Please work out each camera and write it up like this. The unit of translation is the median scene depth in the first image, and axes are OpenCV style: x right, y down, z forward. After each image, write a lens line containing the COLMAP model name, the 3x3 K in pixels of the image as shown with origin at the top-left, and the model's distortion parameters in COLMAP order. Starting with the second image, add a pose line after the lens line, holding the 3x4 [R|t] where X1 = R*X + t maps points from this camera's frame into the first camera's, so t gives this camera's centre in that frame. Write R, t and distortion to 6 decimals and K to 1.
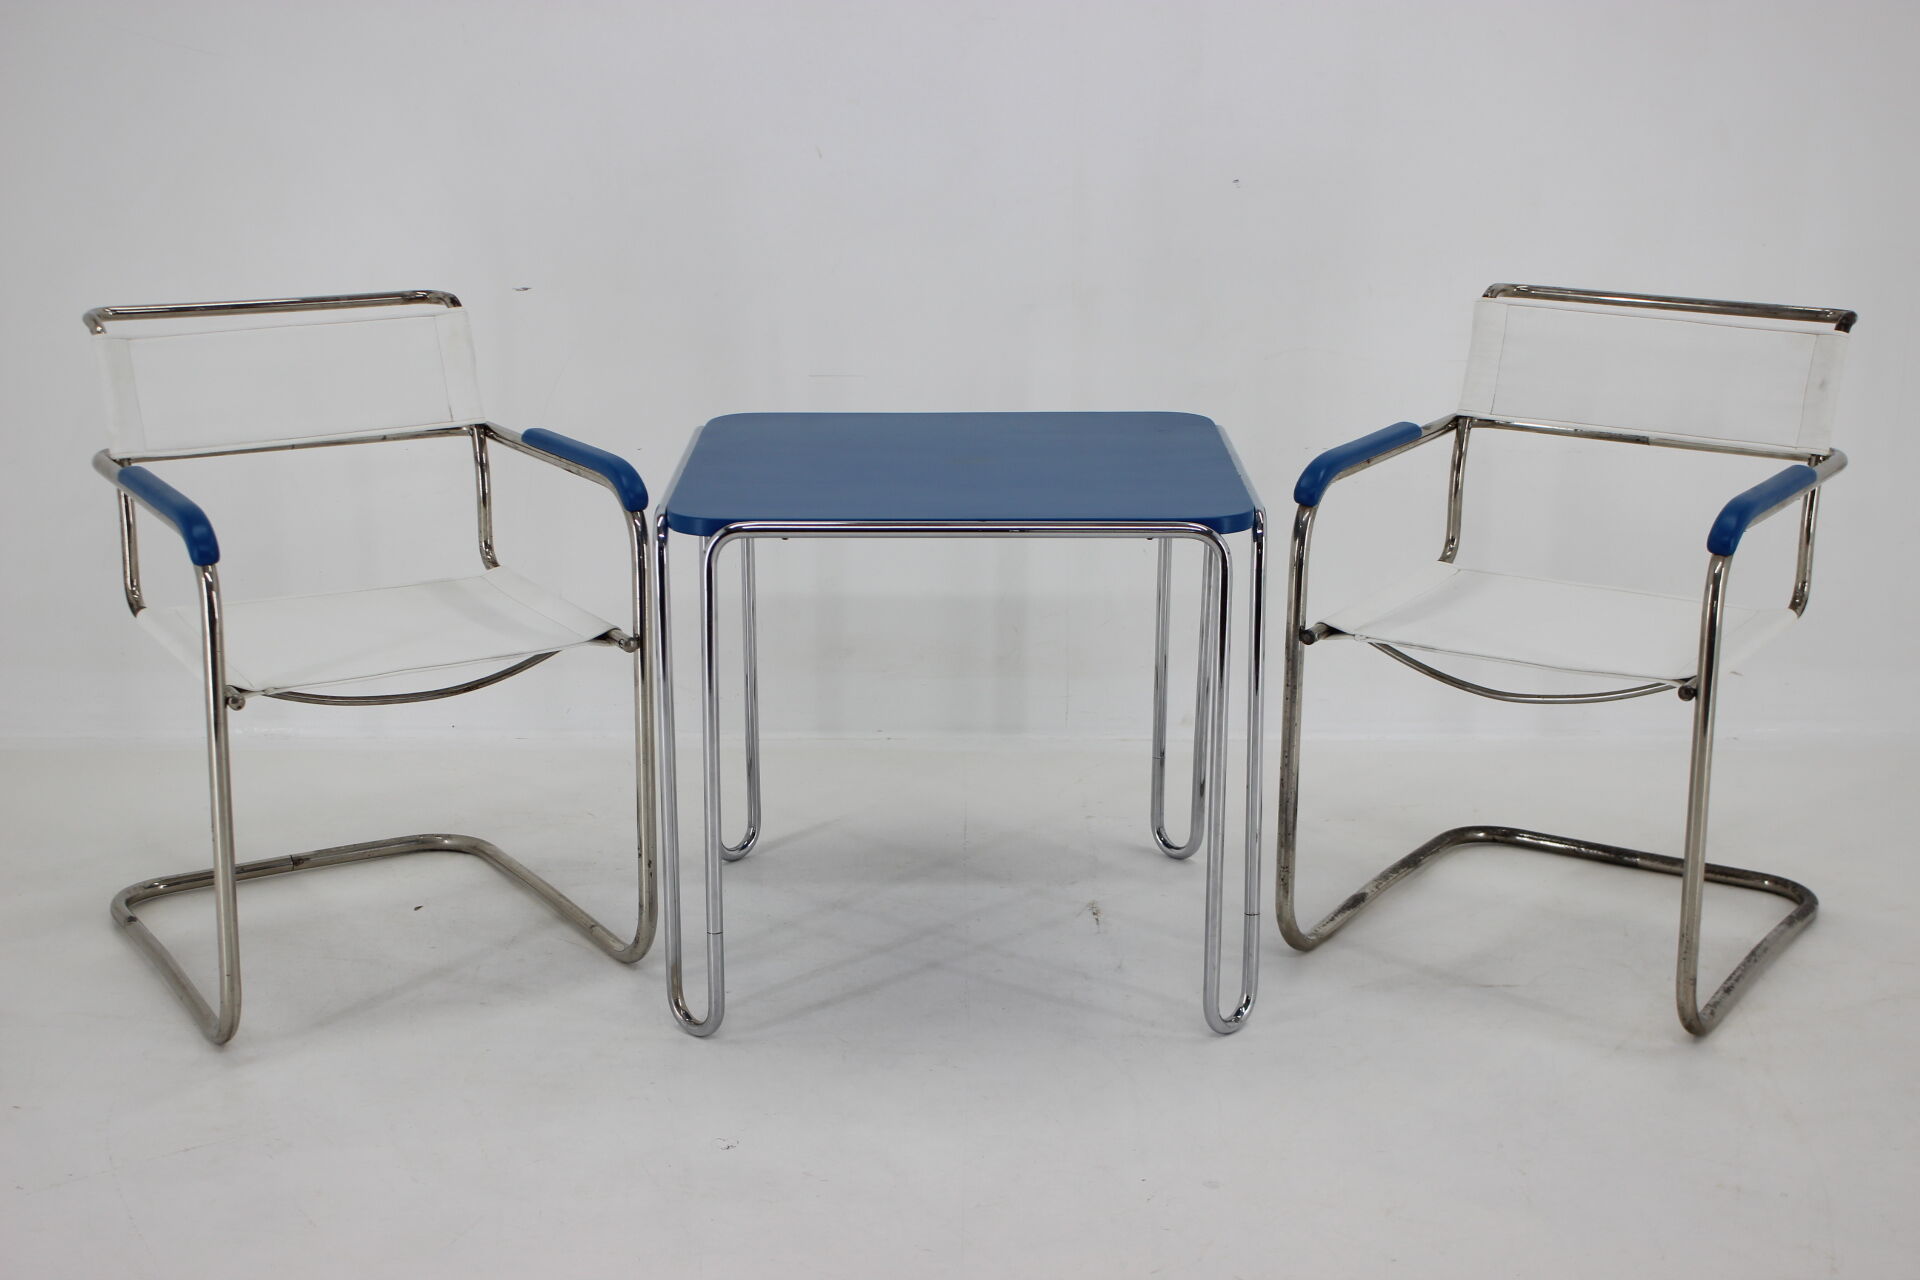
lens RADIAL K [[2925.9, 0, 960.0], [0, 2925.9, 640.0], [0, 0, 1]] dist [-0.036397, -0.072011]
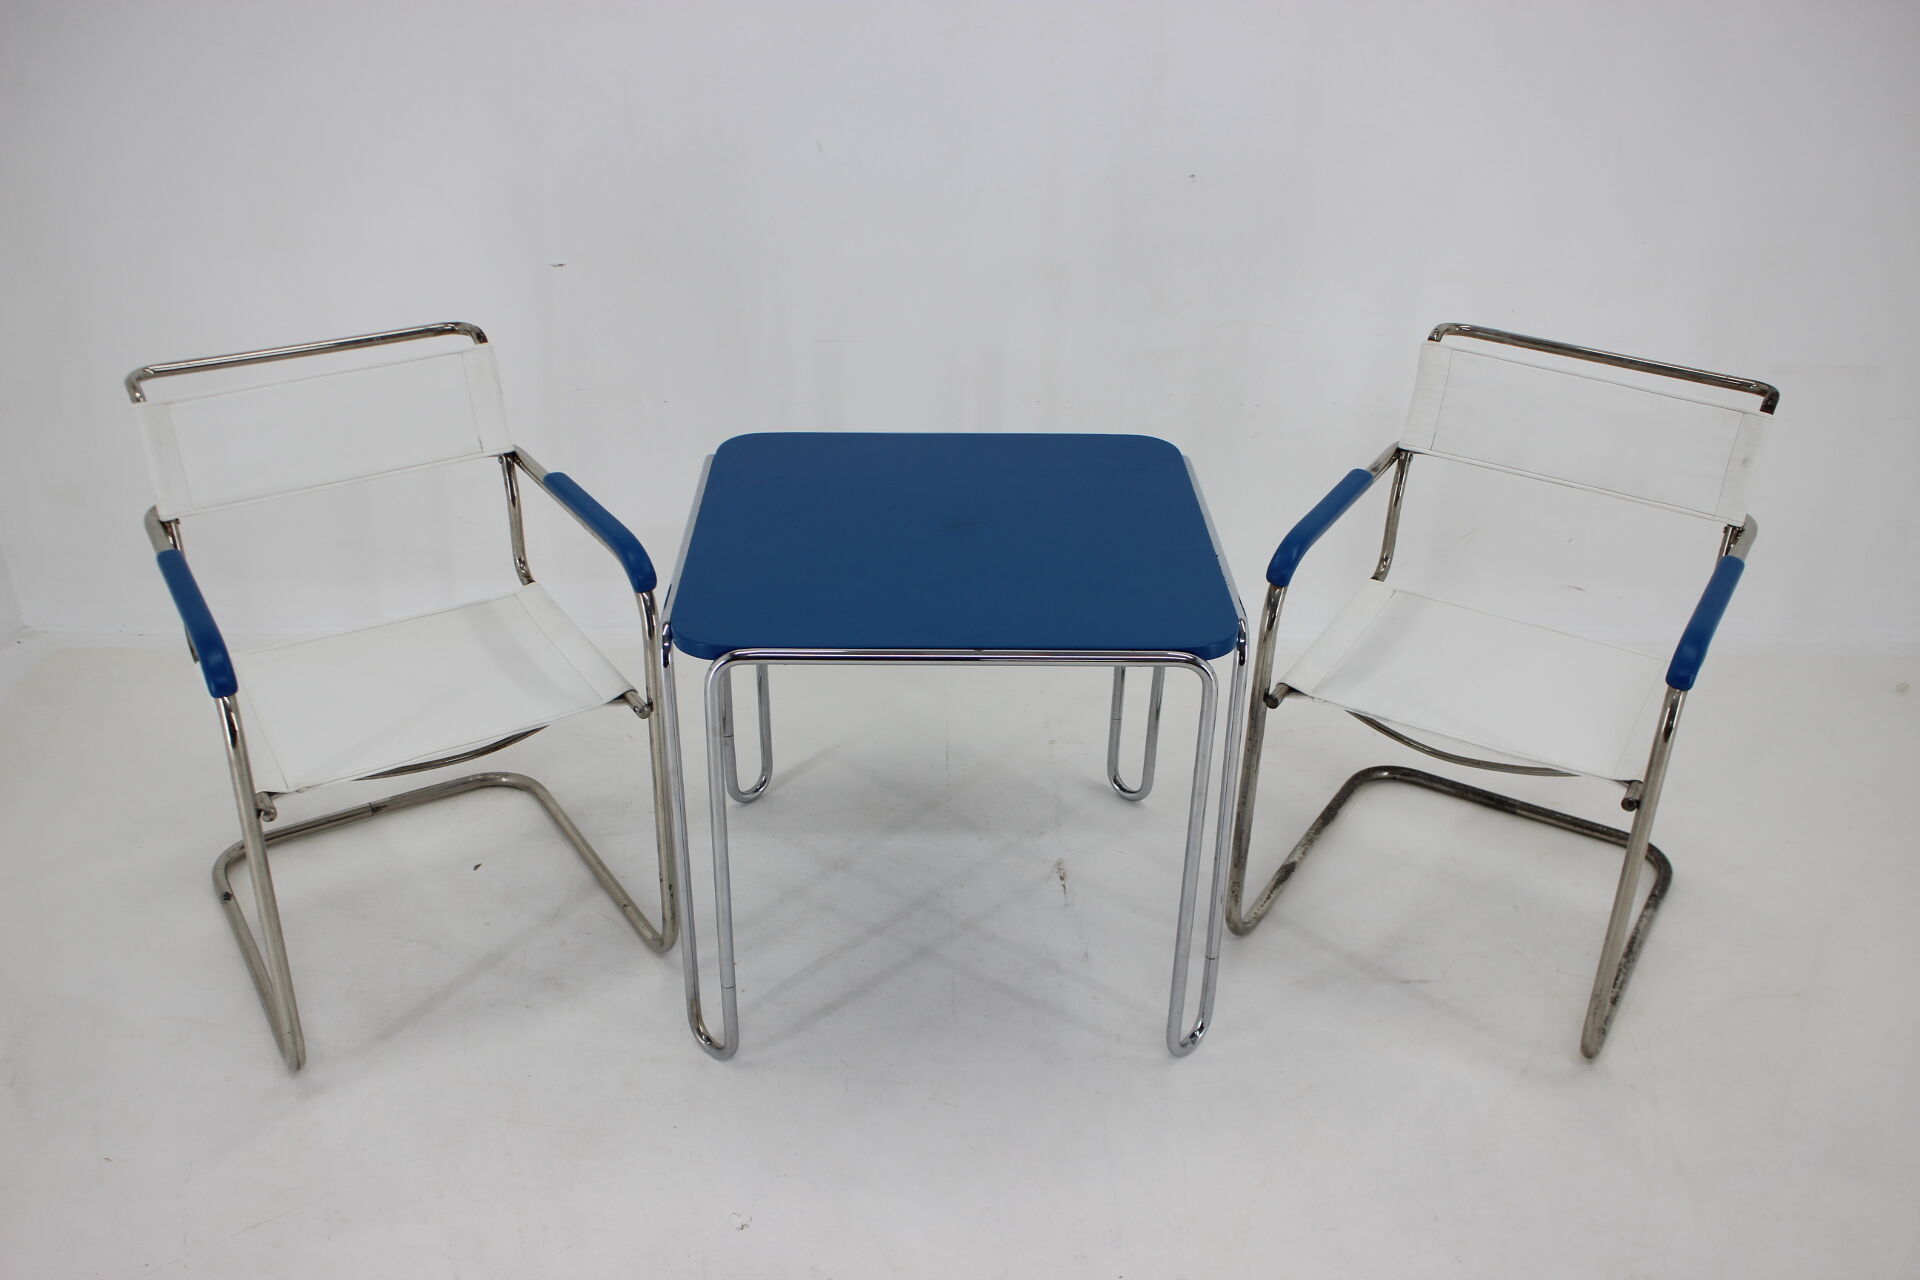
lens RADIAL K [[1787.3, 0, 960.0], [0, 1787.3, 640.0], [0, 0, 1]] dist [-0.100762, -0.003008]
pose [[0.999627, 0.005007, 0.026862, -0.014278], [-0.011496, 0.968896, 0.247201, -0.180473], [-0.024789, -0.247417, 0.968592, 0.357074]]
